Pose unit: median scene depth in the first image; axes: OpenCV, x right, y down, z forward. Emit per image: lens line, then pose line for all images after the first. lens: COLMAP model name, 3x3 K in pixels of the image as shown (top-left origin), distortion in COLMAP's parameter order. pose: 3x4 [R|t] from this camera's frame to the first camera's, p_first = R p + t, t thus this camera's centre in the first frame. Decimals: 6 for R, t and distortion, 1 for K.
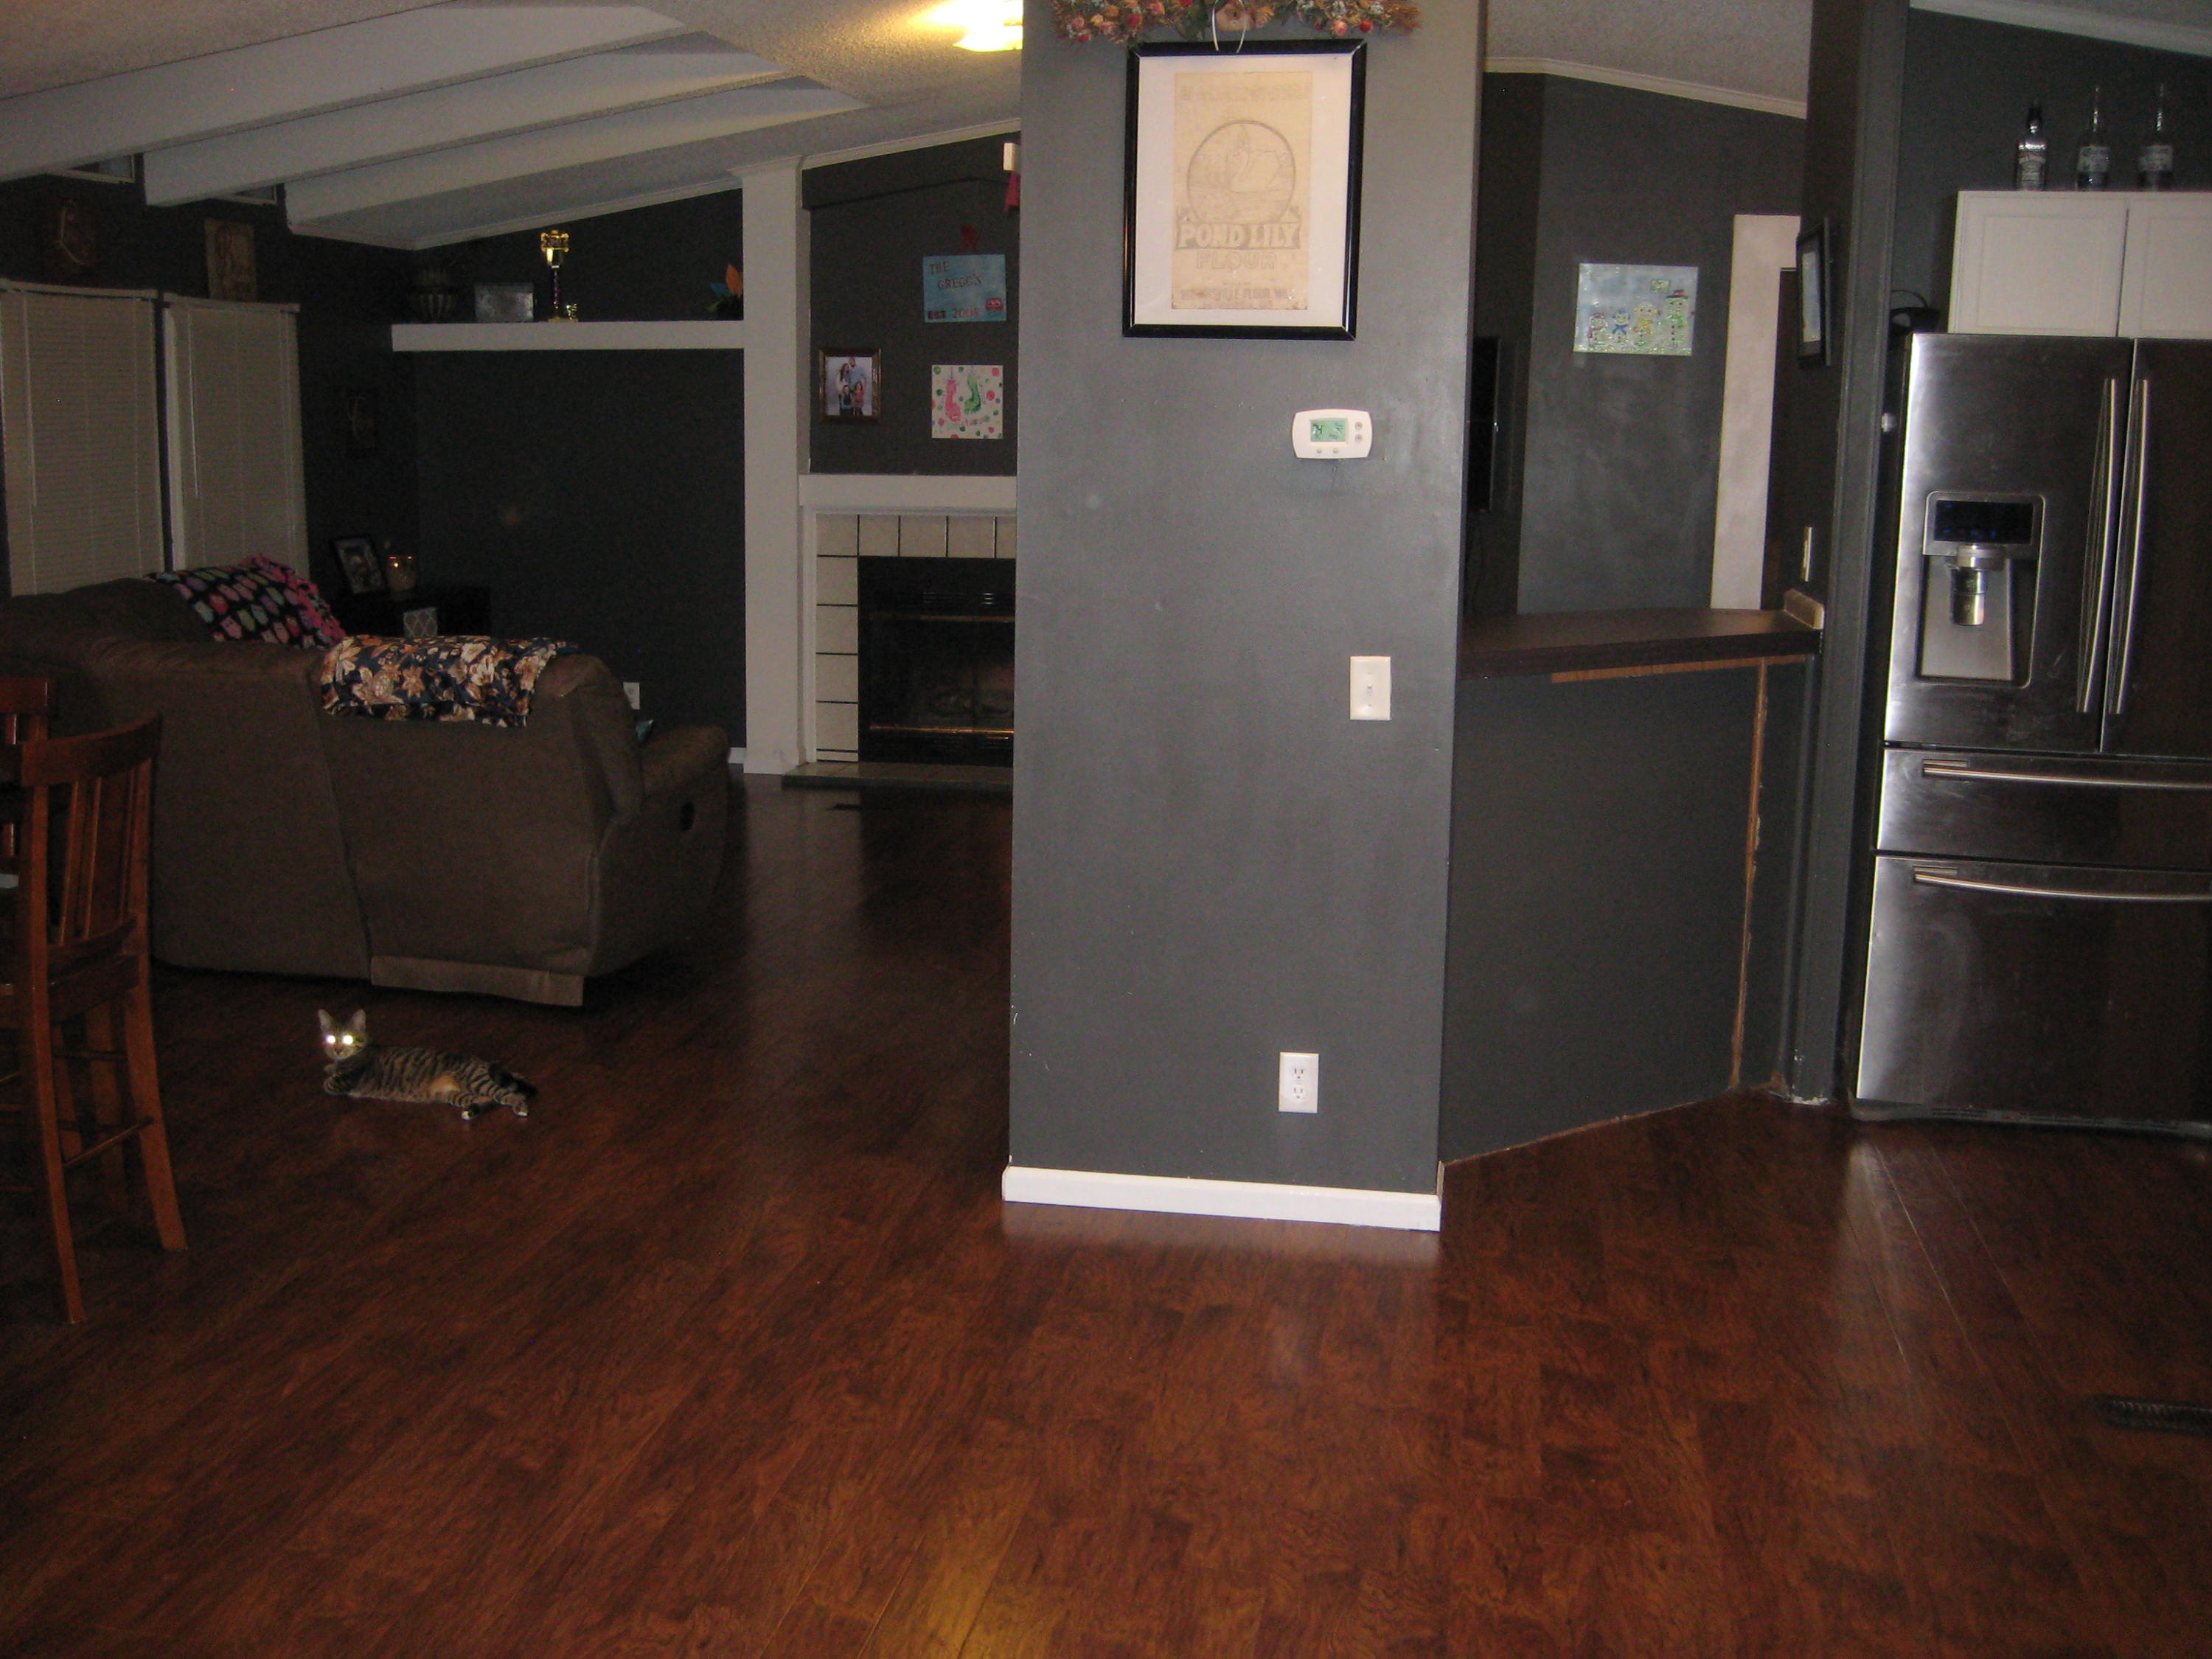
lens RADIAL K [[2306.0, 0, 1075.2], [0, 2306.0, 821.0], [0, 0, 1]] dist [-0.160451, 0.202406]
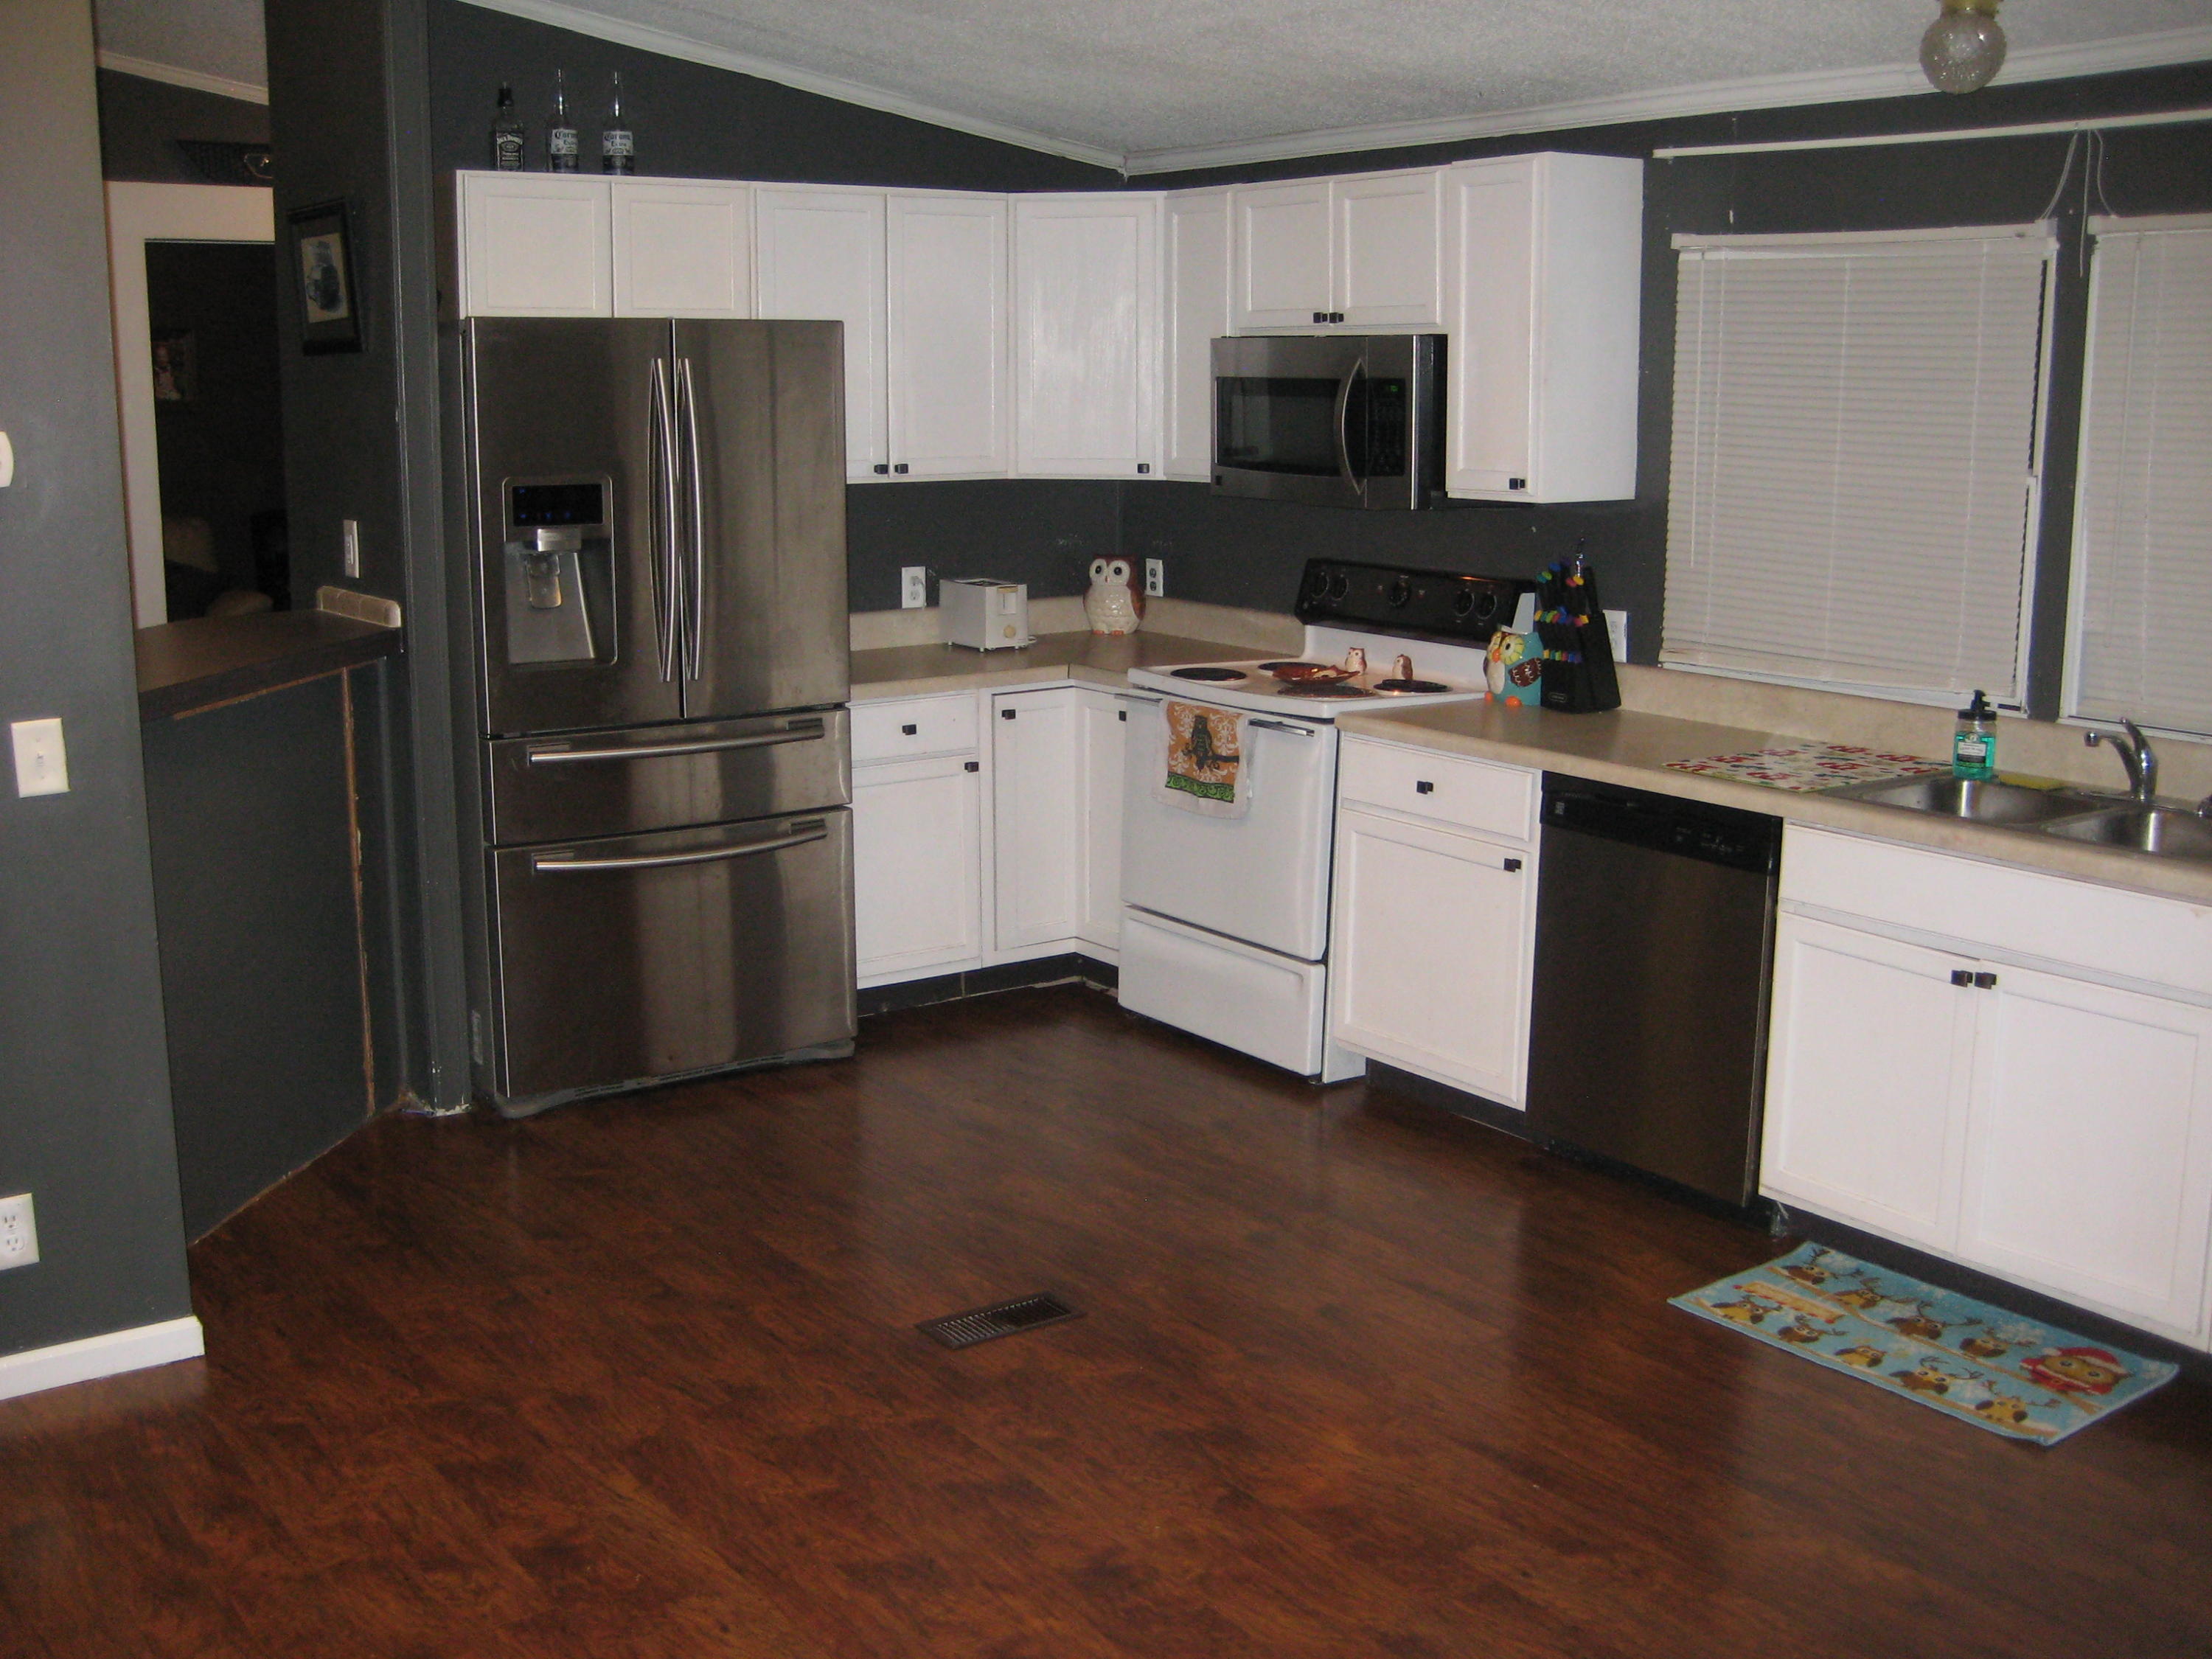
lens RADIAL K [[2306.0, 0, 1075.2], [0, 2306.0, 821.0], [0, 0, 1]] dist [-0.160451, 0.202406]
pose [[0.699564, -0.151367, 0.698354, -0.192213], [0.136809, 0.987599, 0.077015, -0.047688], [-0.701351, 0.041664, 0.711597, 0.145798]]
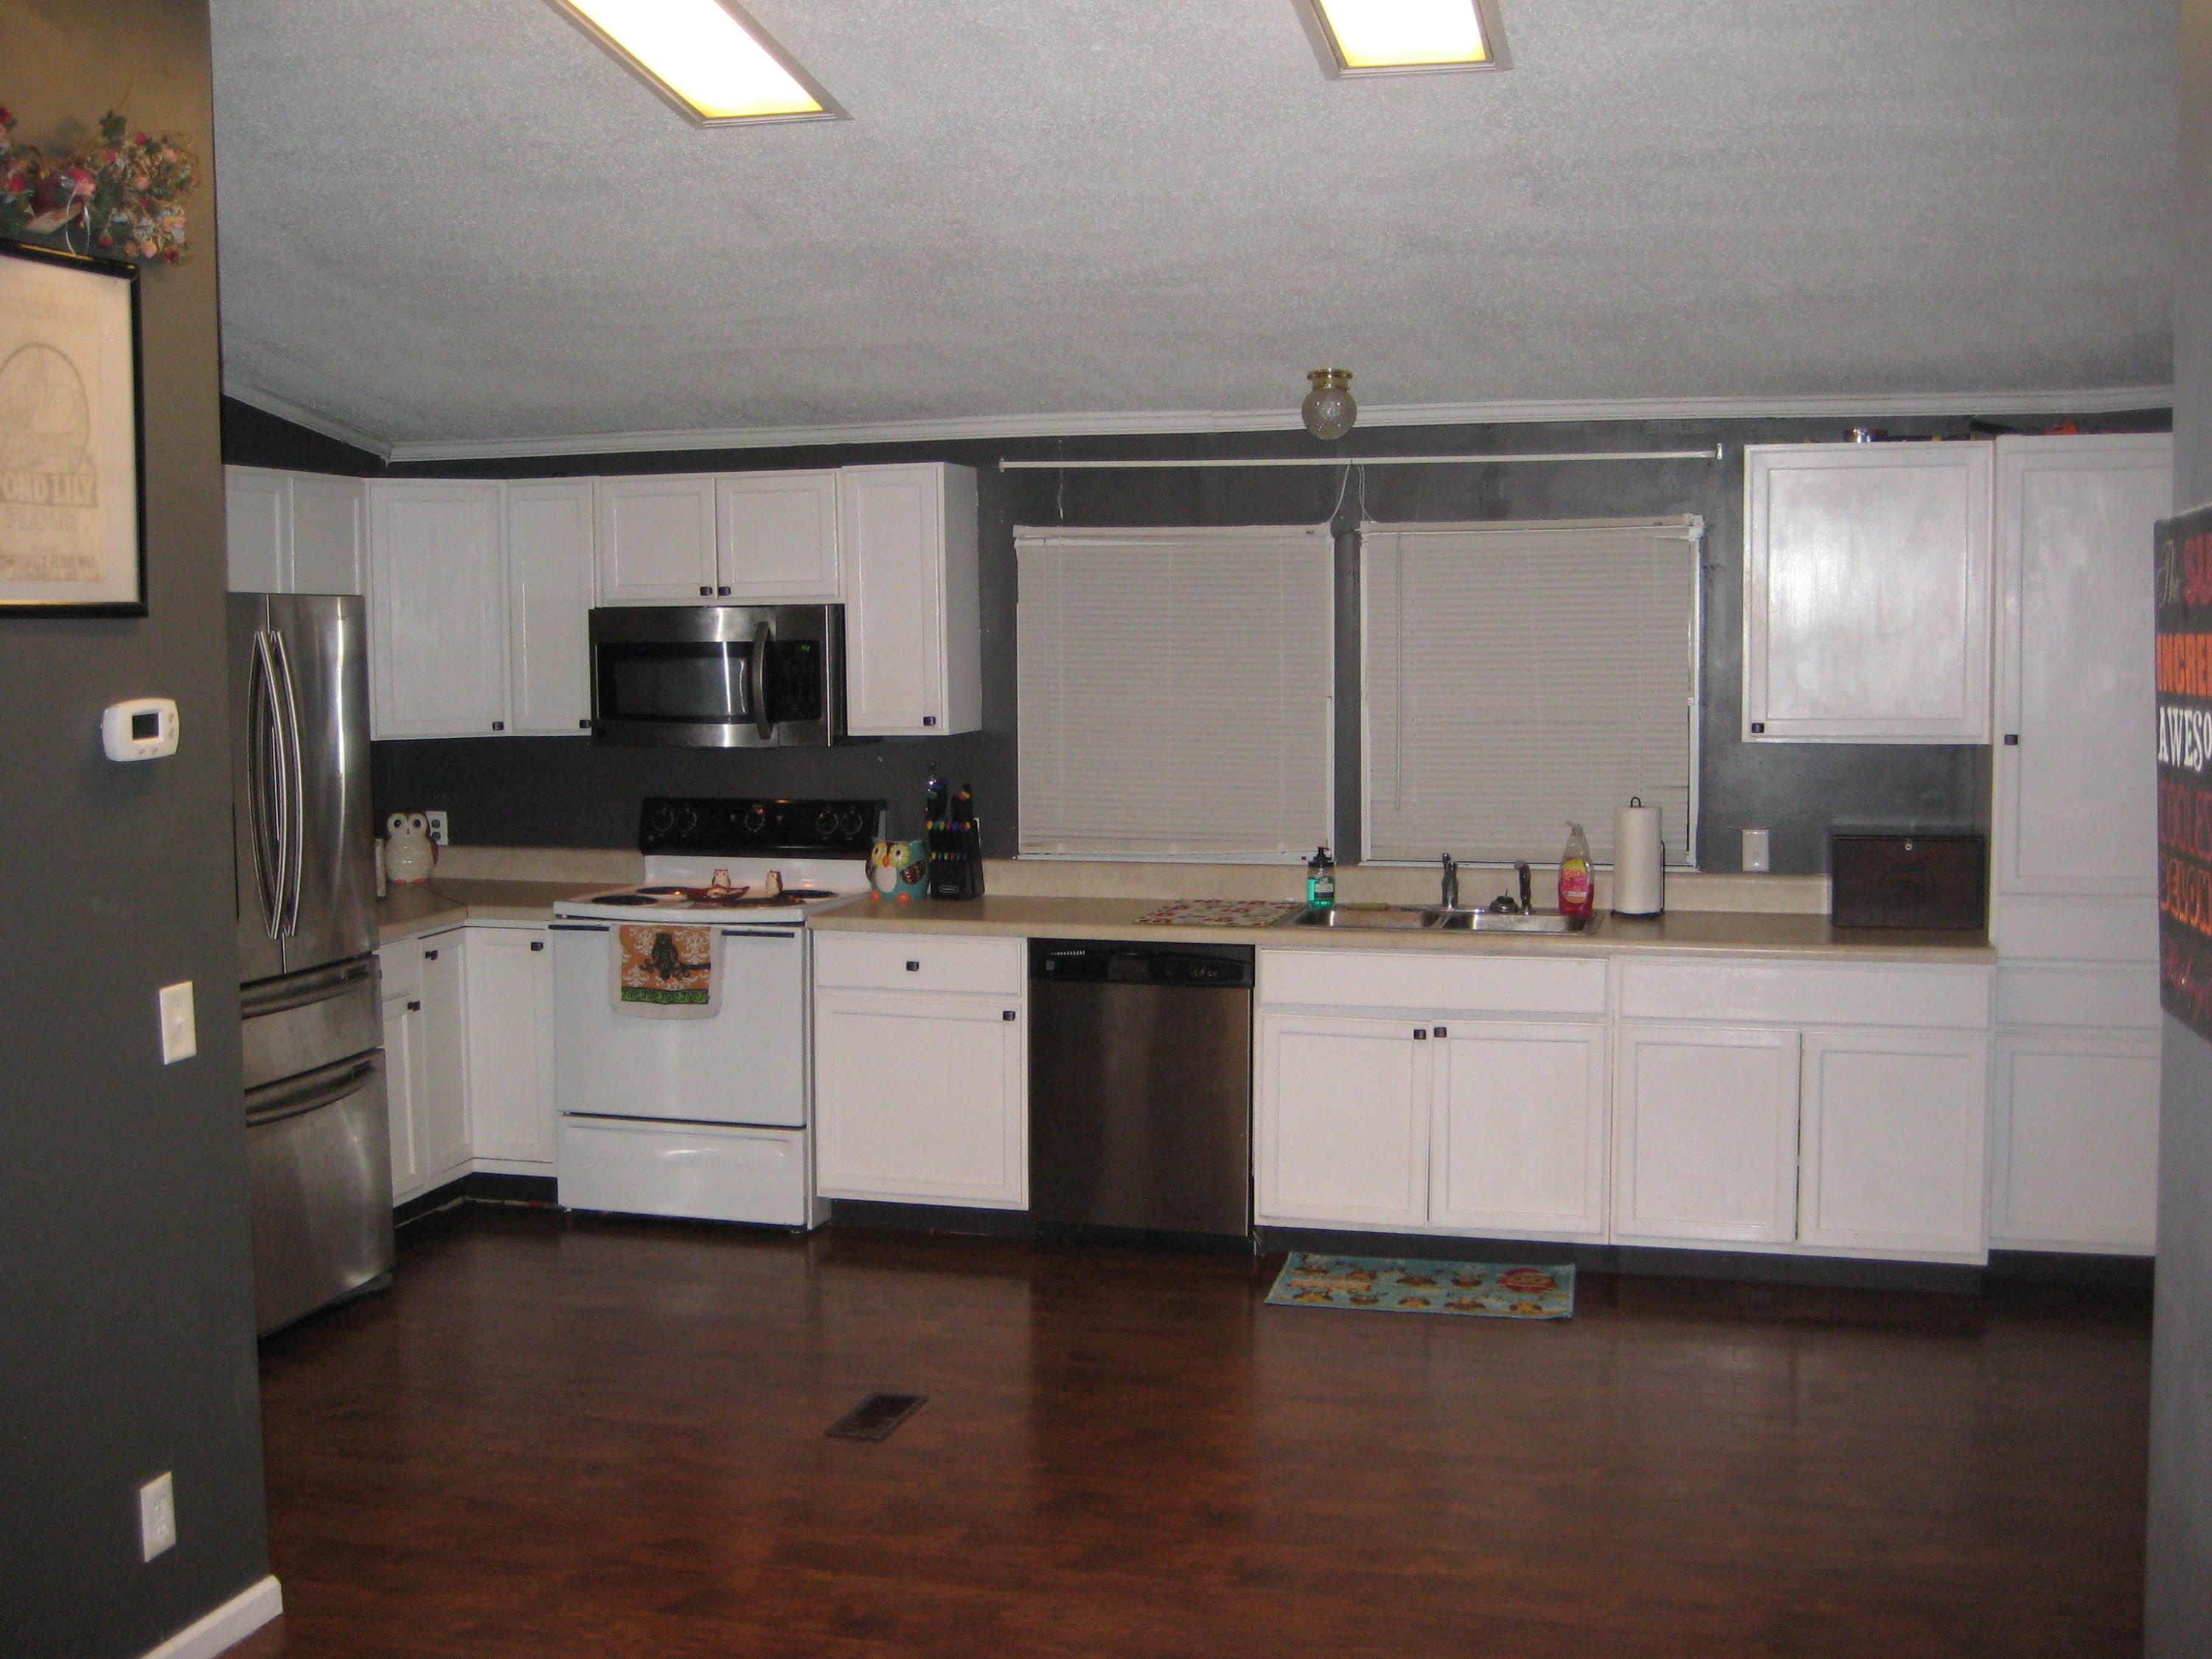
lens RADIAL K [[2306.0, 0, 1075.2], [0, 2306.0, 821.0], [0, 0, 1]] dist [-0.160451, 0.202406]
pose [[0.088710, -0.099318, 0.991094, -0.678819], [0.186880, 0.979006, 0.081380, -0.140305], [-0.978369, 0.177996, 0.105408, 0.589397]]
